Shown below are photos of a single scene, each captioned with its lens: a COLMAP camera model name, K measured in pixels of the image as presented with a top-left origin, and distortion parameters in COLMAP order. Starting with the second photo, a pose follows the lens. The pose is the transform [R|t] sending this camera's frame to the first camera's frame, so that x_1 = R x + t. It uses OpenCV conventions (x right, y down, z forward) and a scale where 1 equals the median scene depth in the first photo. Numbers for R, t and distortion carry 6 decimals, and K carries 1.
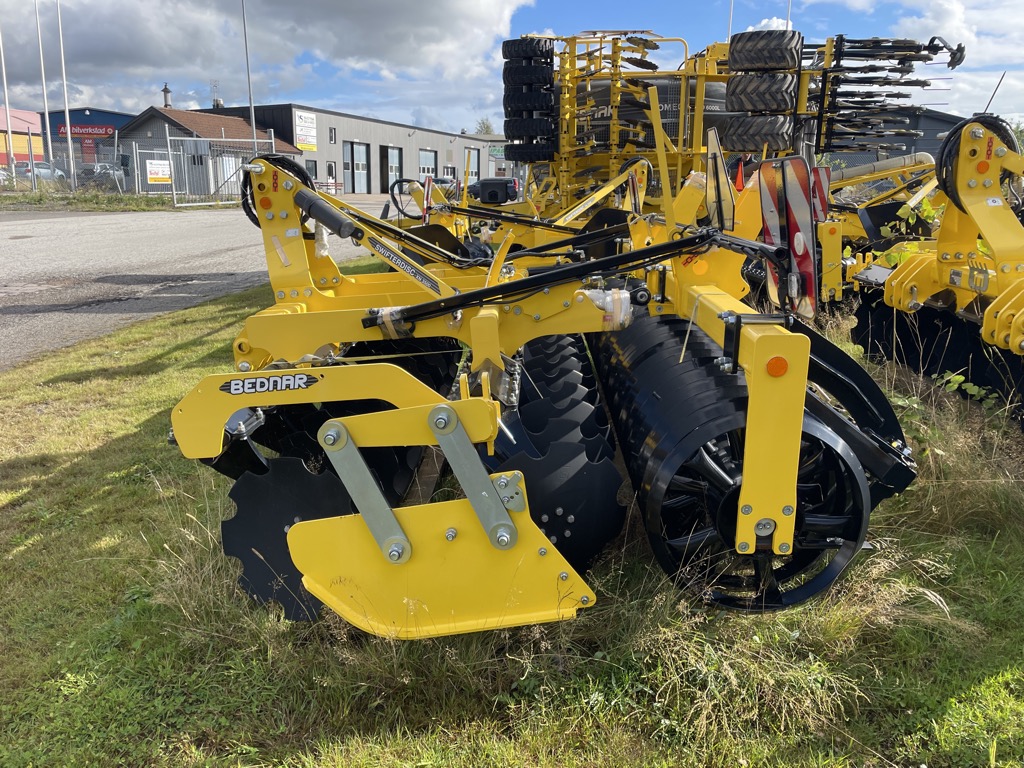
lens RADIAL K [[764.7, 0, 517.0], [0, 764.7, 376.7], [0, 0, 1]] dist [0.085552, -0.103675]
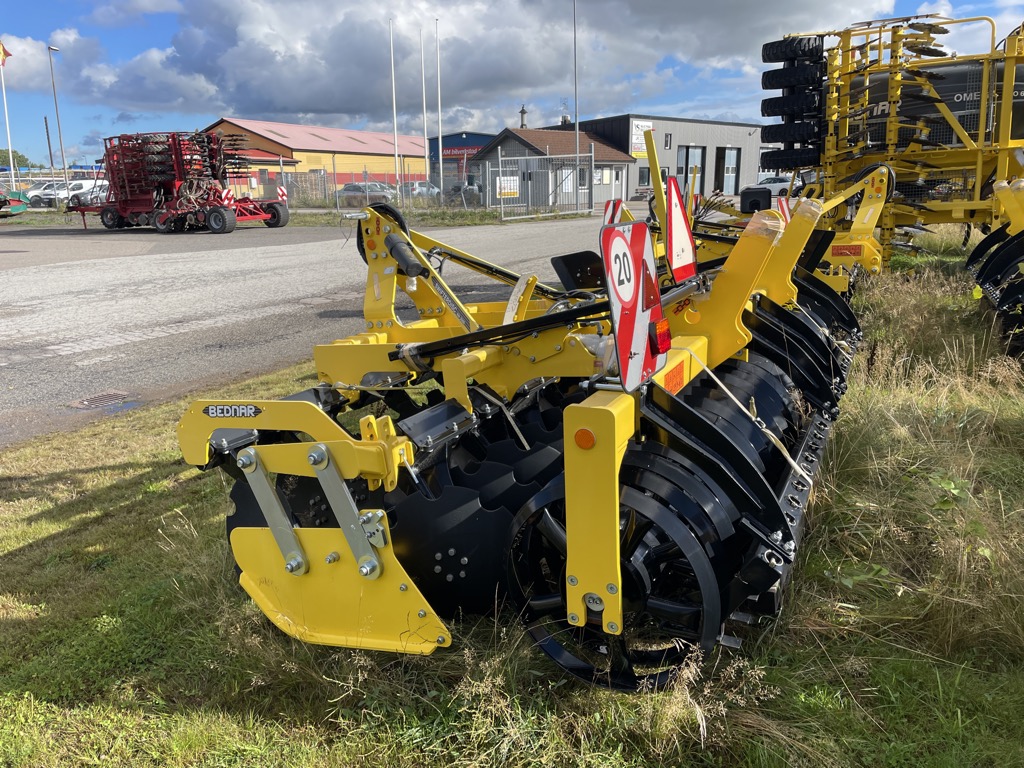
lens RADIAL K [[764.7, 0, 517.0], [0, 764.7, 376.7], [0, 0, 1]] dist [0.085552, -0.103675]
pose [[0.905837, 0.063435, -0.418850, 0.140720], [-0.064202, 0.997861, 0.012280, -0.020970], [0.418733, 0.015767, 0.907972, 0.017915]]
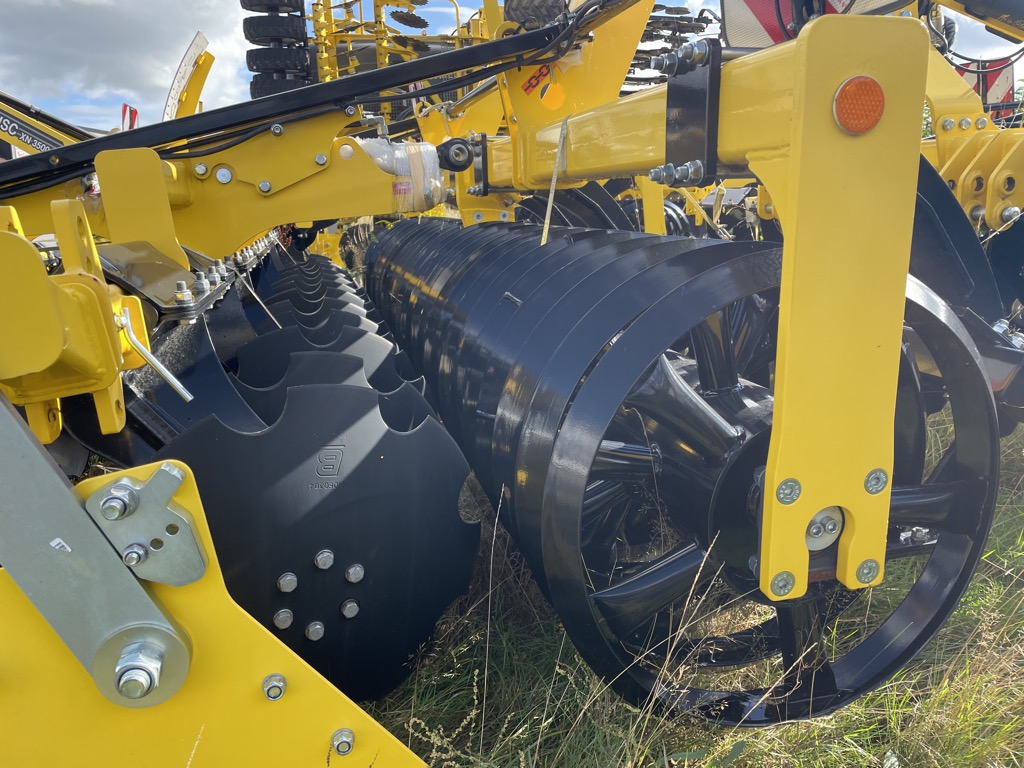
lens RADIAL K [[768.1, 0, 512.0], [0, 768.1, 384.0], [0, 0, 1]] dist [0.072395, -0.105397]
pose [[0.962591, -0.083579, 0.257744, 0.013074], [0.088765, 0.996016, -0.008529, 0.023953], [-0.256005, 0.031089, 0.966175, 0.144416]]
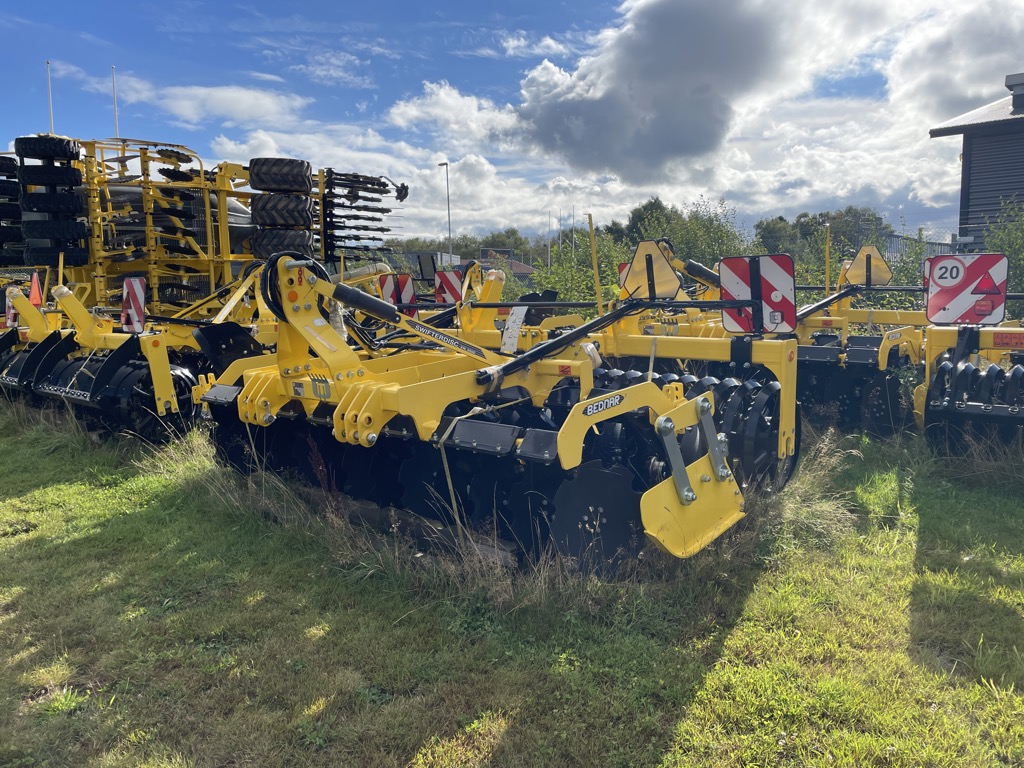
lens RADIAL K [[770.8, 0, 512.0], [0, 770.8, 384.0], [0, 0, 1]] dist [0.070886, -0.097039]
pose [[0.667341, -0.109957, 0.736590, -0.351139], [0.204672, 0.978036, -0.039431, -0.001543], [-0.716076, 0.177073, 0.675189, 0.033912]]
